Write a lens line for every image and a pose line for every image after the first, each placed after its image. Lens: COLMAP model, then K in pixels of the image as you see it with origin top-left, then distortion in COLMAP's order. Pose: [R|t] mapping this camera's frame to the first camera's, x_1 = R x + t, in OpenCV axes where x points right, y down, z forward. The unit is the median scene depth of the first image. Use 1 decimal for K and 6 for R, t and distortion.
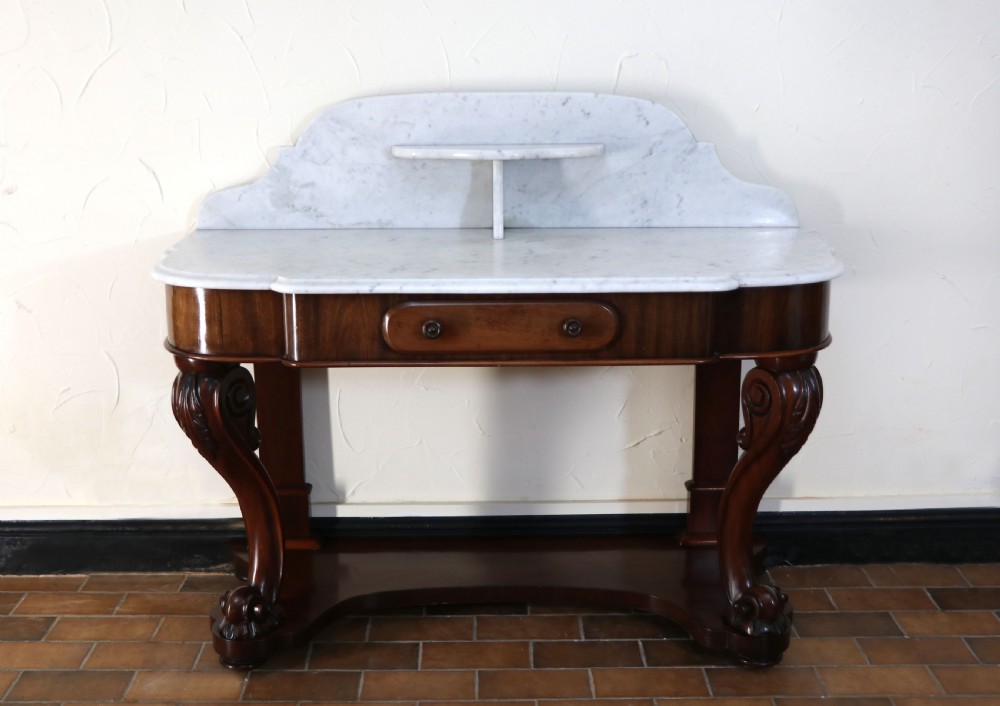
lens RADIAL K [[1230.5, 0, 514.5], [0, 1230.5, 338.9], [0, 0, 1]] dist [-0.035771, 0.000000]
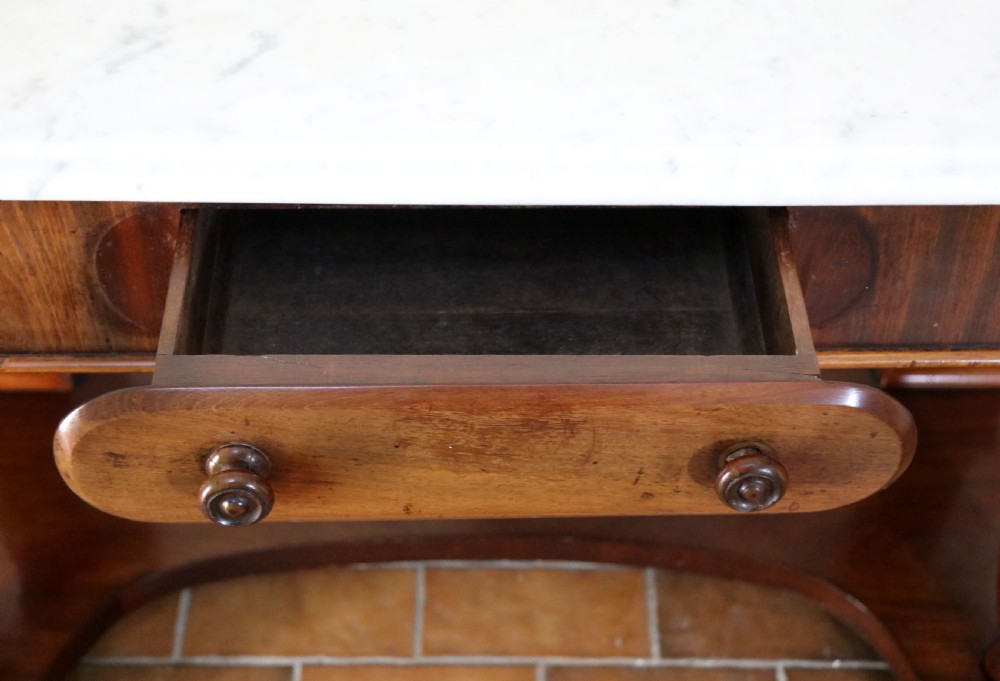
lens RADIAL K [[1701.8, 0, 517.6], [0, 1701.8, 351.2], [0, 0, 1]] dist [0.099683, 0.000000]
pose [[0.999664, 0.022043, 0.013655, -0.006532], [-0.025928, 0.855965, 0.516382, -0.174818], [-0.000306, -0.516563, 0.856249, 0.510839]]
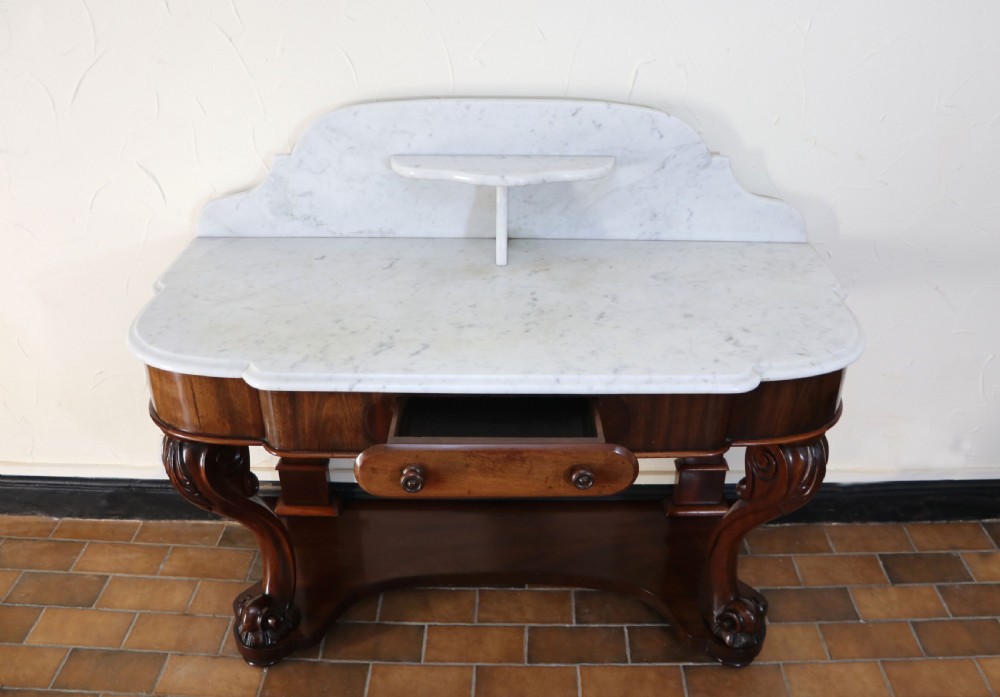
lens RADIAL K [[851.0, 0, 526.9], [0, 851.0, 341.6], [0, 0, 1]] dist [-0.144435, 0.030299]
pose [[0.999773, 0.021301, -0.001099, 0.008708], [-0.020334, 0.967428, 0.252327, -0.183884], [0.006438, -0.252247, 0.967642, 0.335670]]
